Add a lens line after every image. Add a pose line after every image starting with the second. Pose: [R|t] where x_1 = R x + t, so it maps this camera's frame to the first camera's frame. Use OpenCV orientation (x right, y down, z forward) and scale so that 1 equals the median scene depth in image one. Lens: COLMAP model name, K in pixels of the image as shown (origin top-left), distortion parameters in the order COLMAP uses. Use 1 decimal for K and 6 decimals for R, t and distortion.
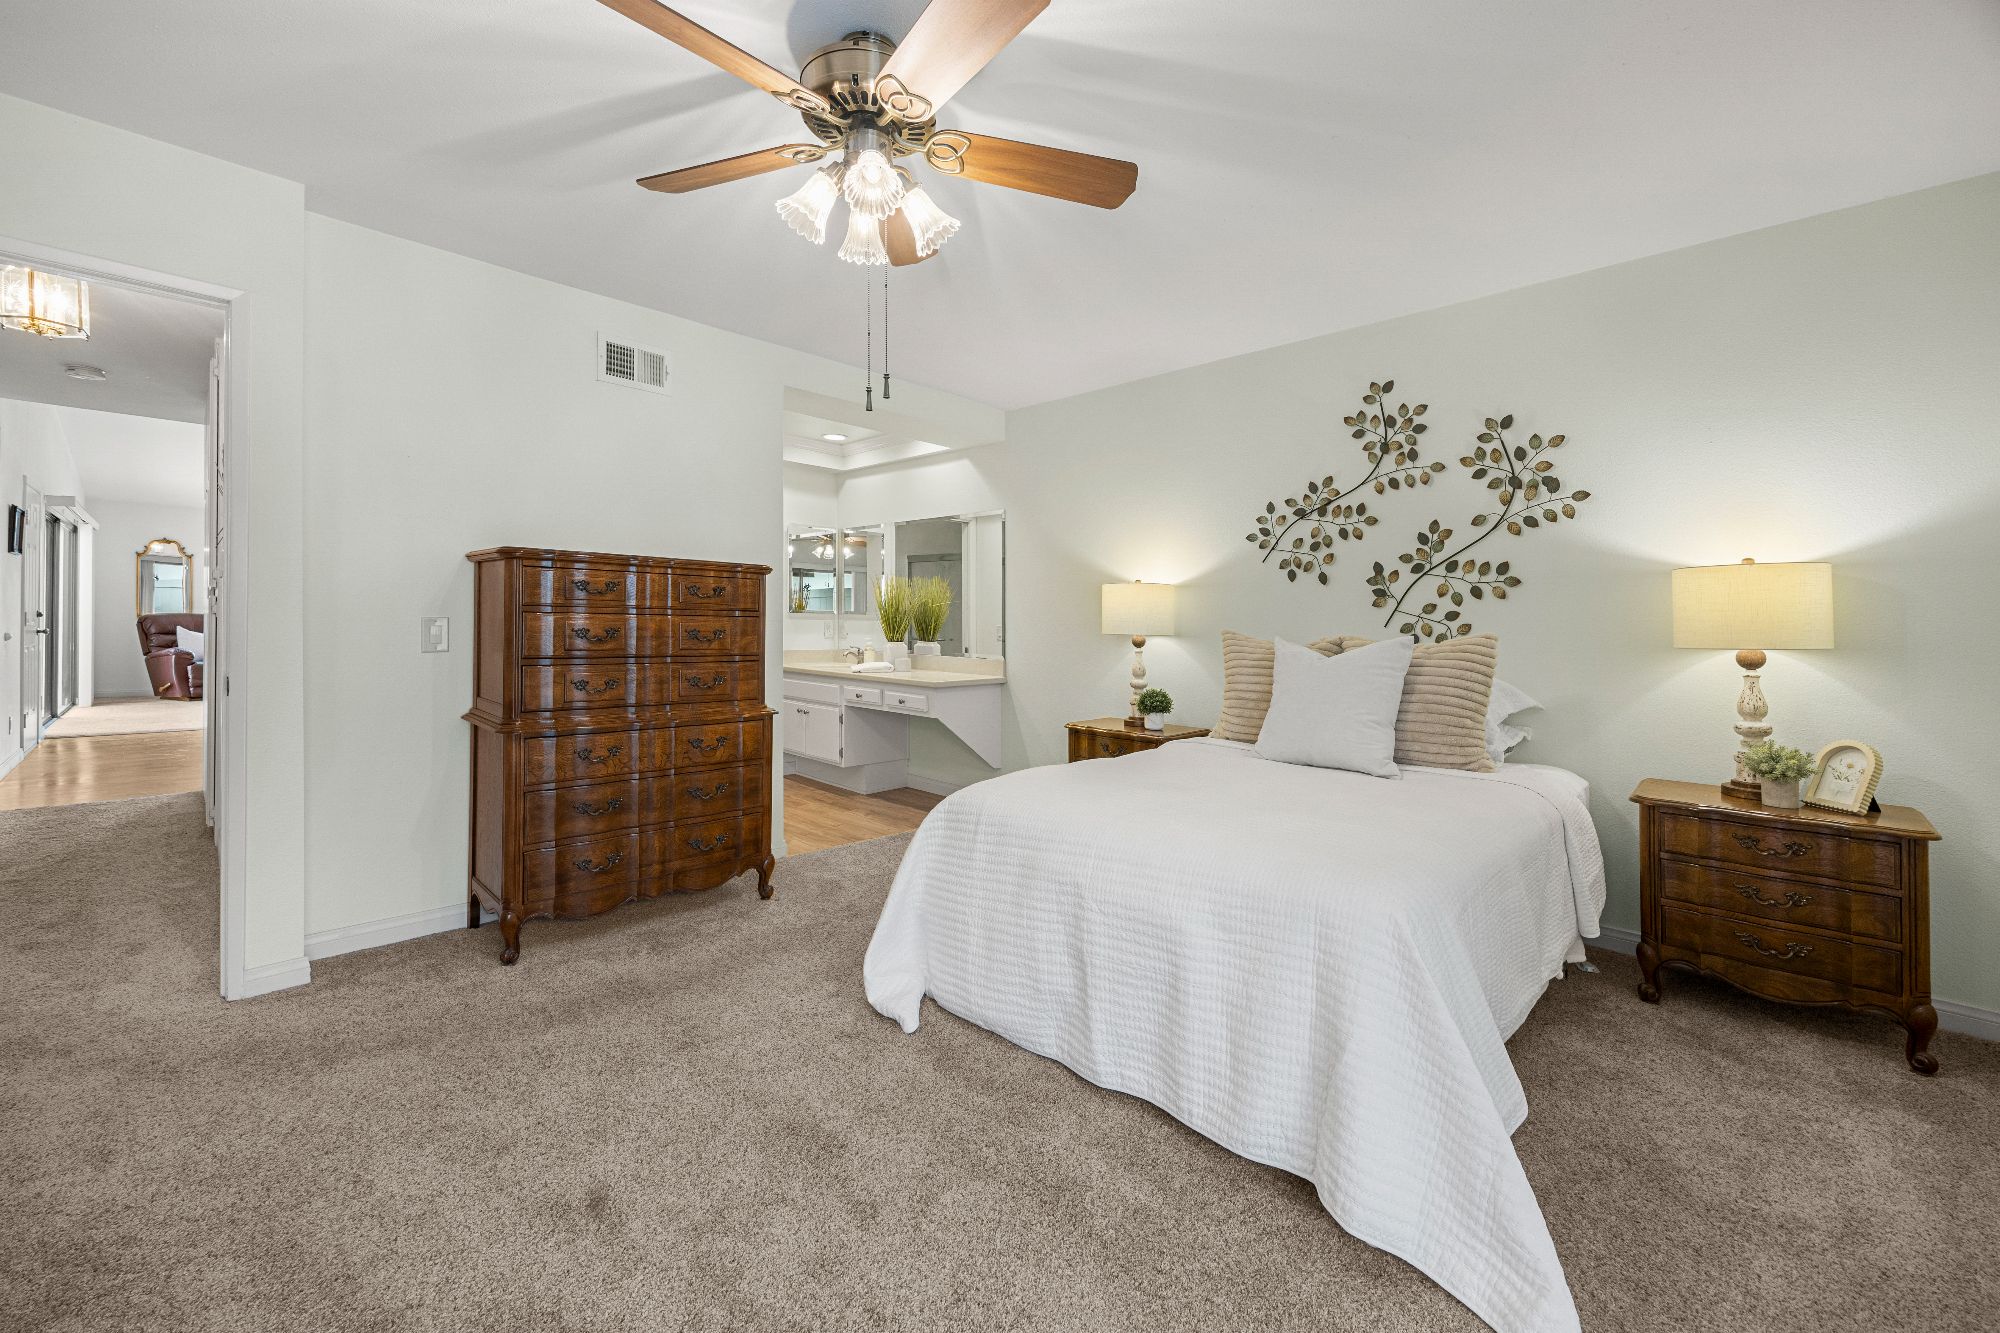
lens RADIAL K [[790.0, 0, 1001.8], [0, 790.0, 625.5], [0, 0, 1]] dist [-0.001638, -0.000346]
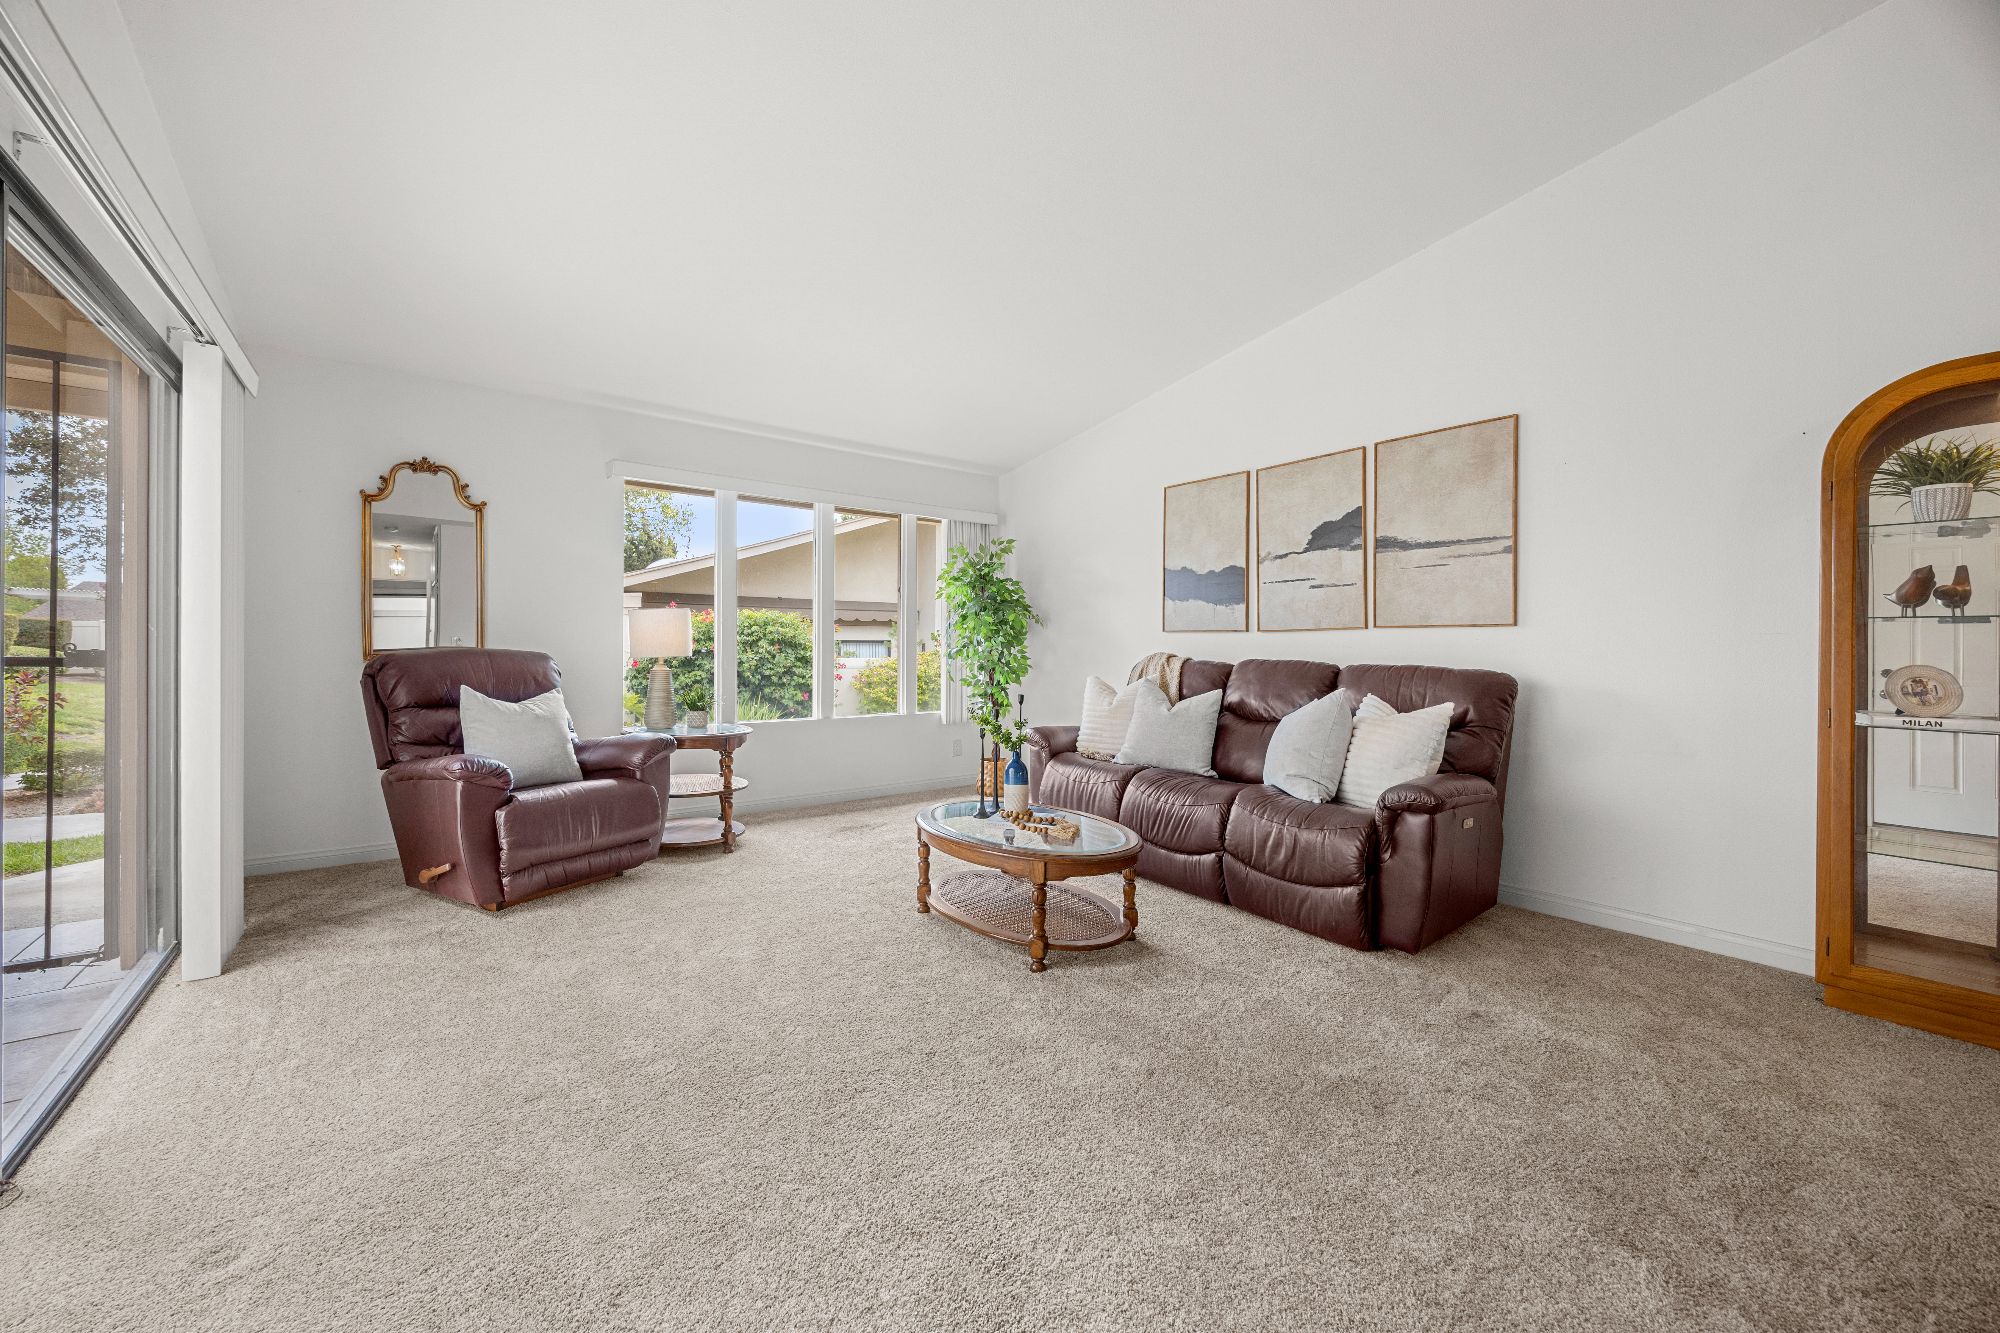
lens RADIAL K [[770.6, 0, 998.6], [0, 770.6, 649.2], [0, 0, 1]] dist [0.001332, 0.000165]
pose [[0.987992, -0.006457, -0.154369, -0.762486], [0.006296, 0.999979, -0.001534, -0.013943], [0.154376, 0.000544, 0.988012, 0.702691]]
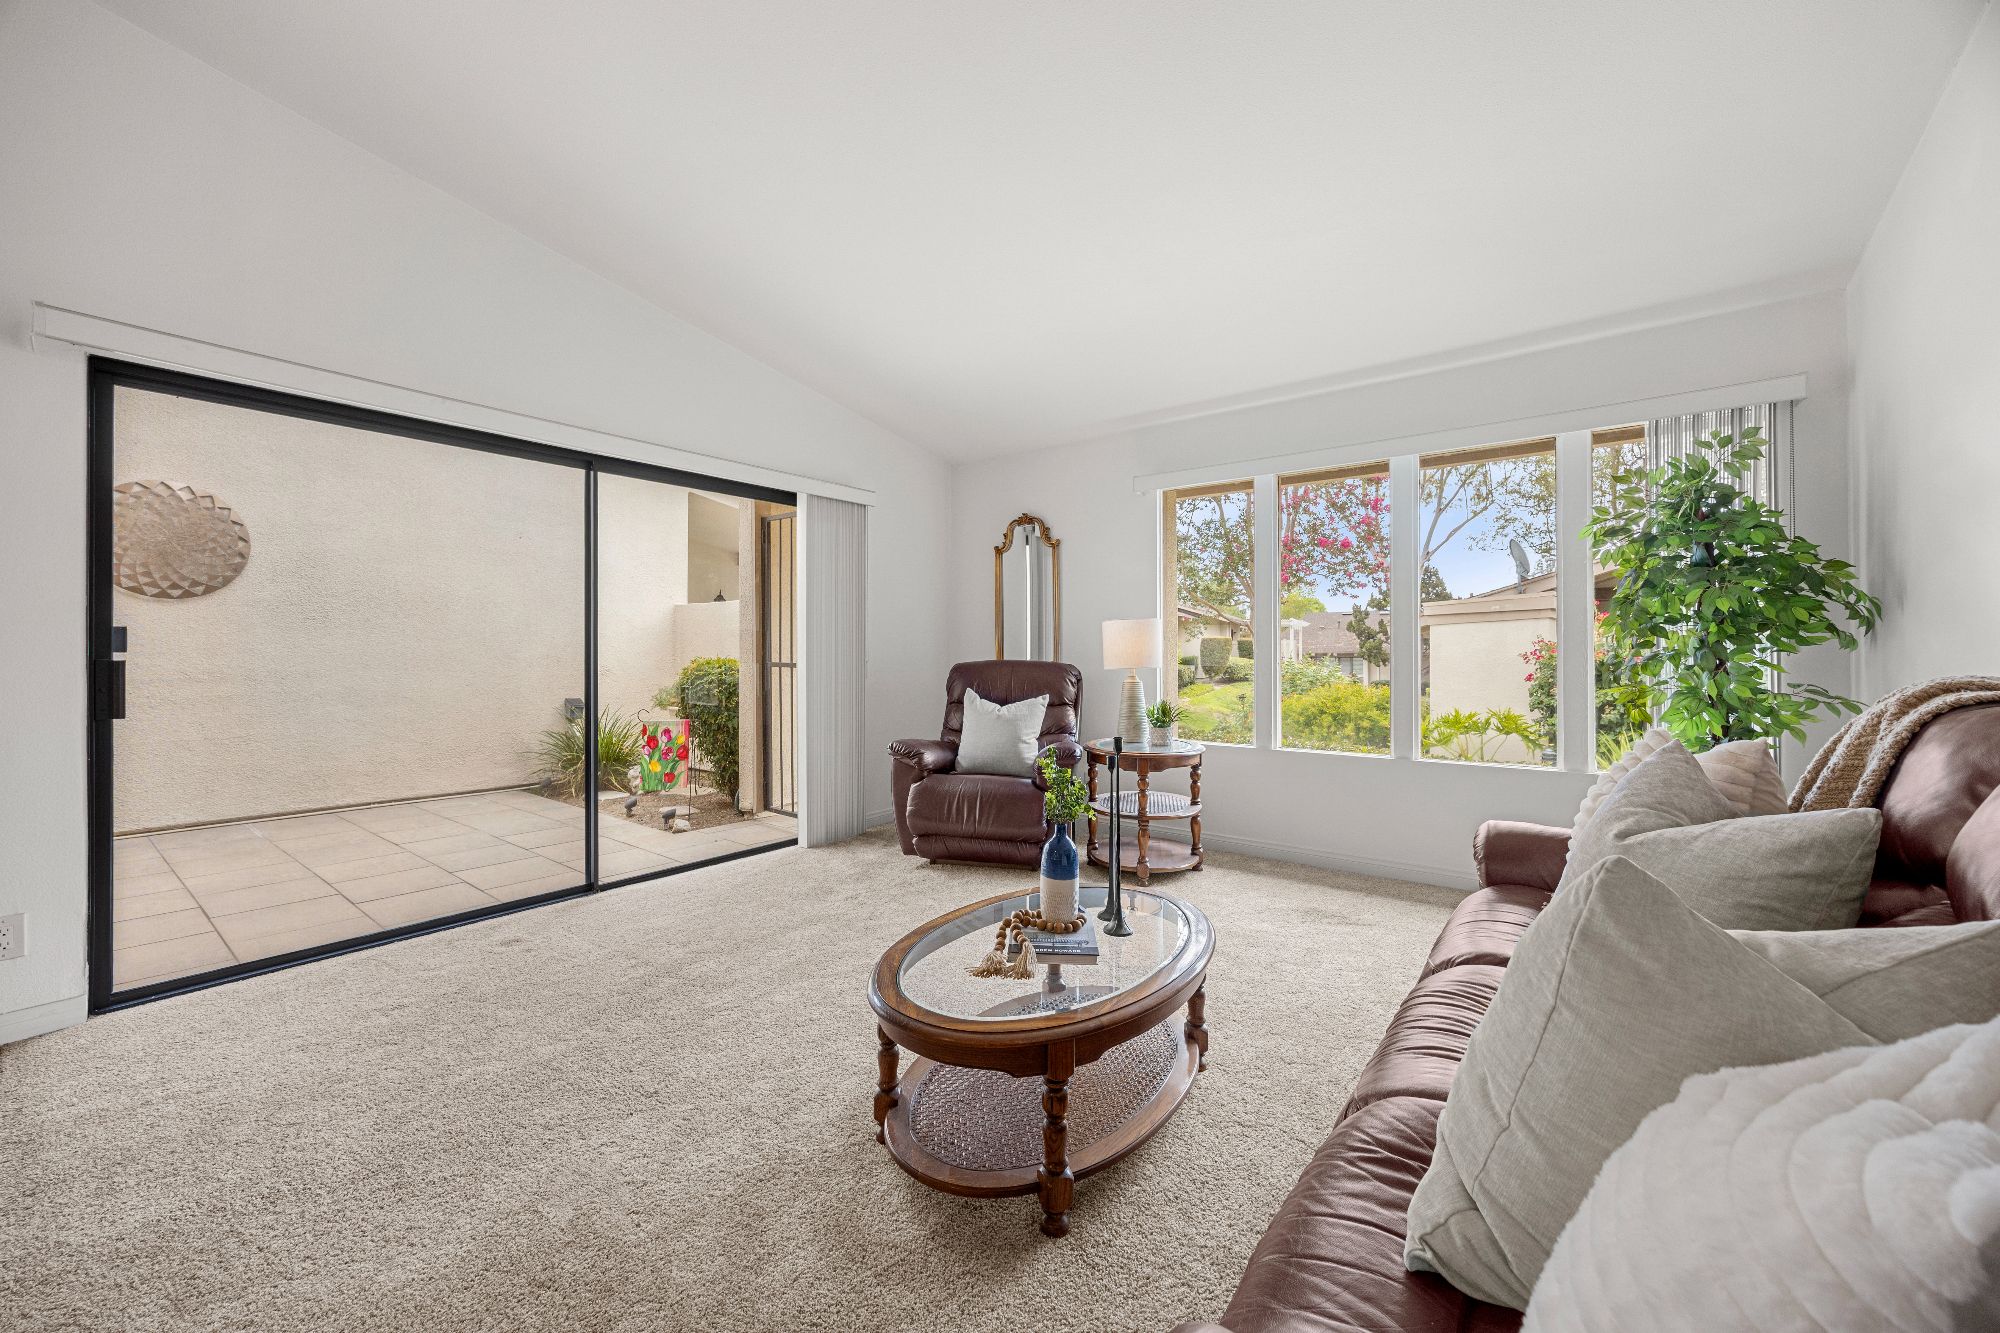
lens RADIAL K [[770.6, 0, 998.6], [0, 770.6, 649.2], [0, 0, 1]] dist [0.001332, 0.000165]
pose [[0.108325, -0.020251, -0.993909, -0.599712], [-0.003039, 0.999781, -0.020701, -0.013235], [0.994111, 0.005263, 0.108240, 0.983583]]
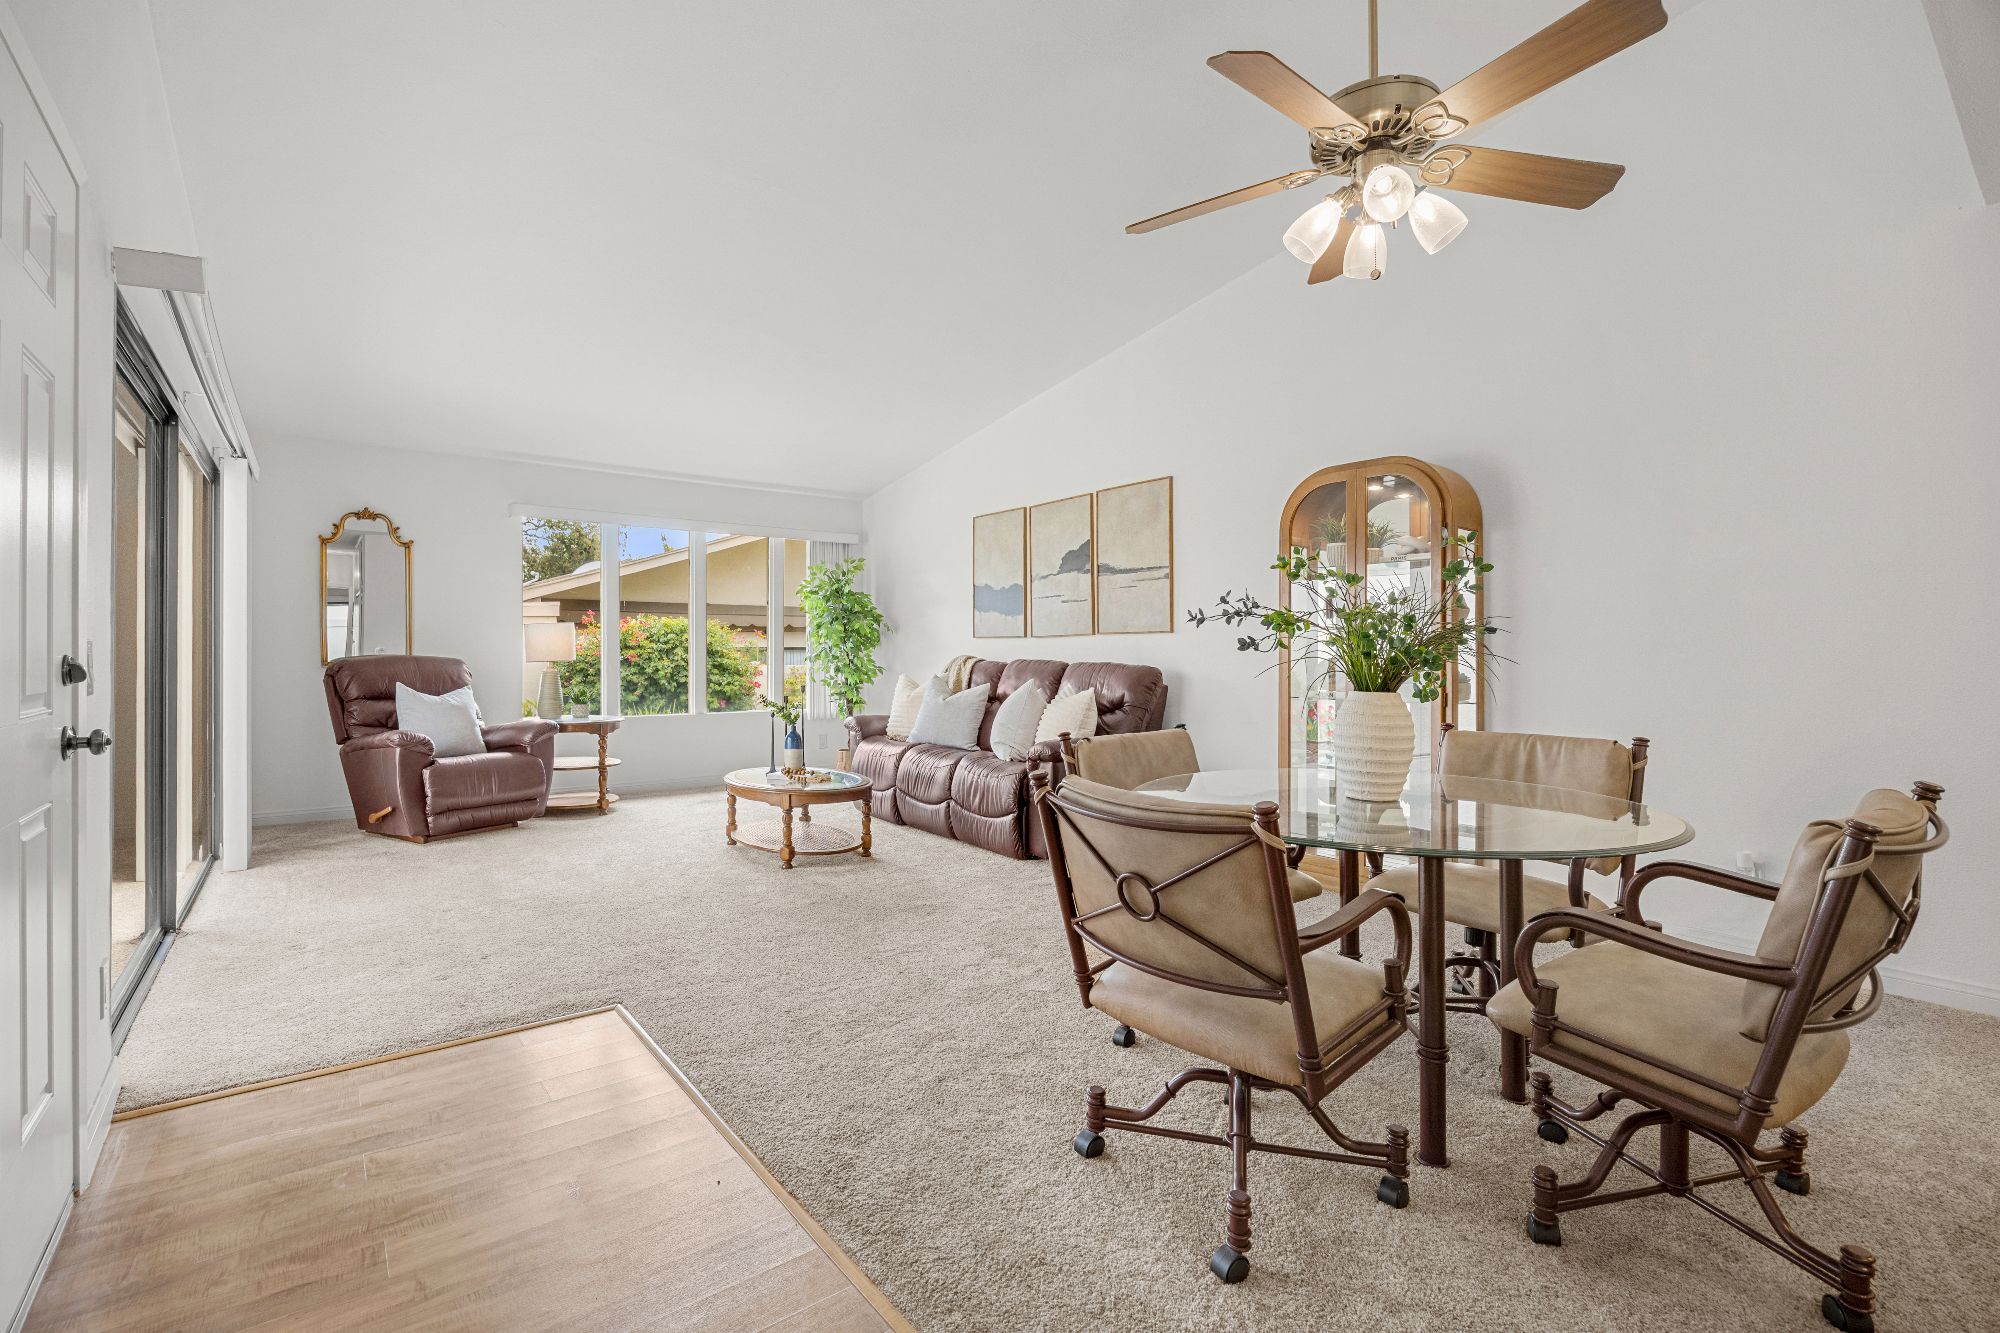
lens RADIAL K [[924.8, 0, 997.9], [0, 924.8, 650.0], [0, 0, 1]] dist [-0.001951, -0.000147]
pose [[0.985786, -0.015240, -0.167311, -0.595791], [0.013936, 0.999863, -0.008964, -0.009315], [0.167425, 0.006505, 0.985863, 0.510093]]
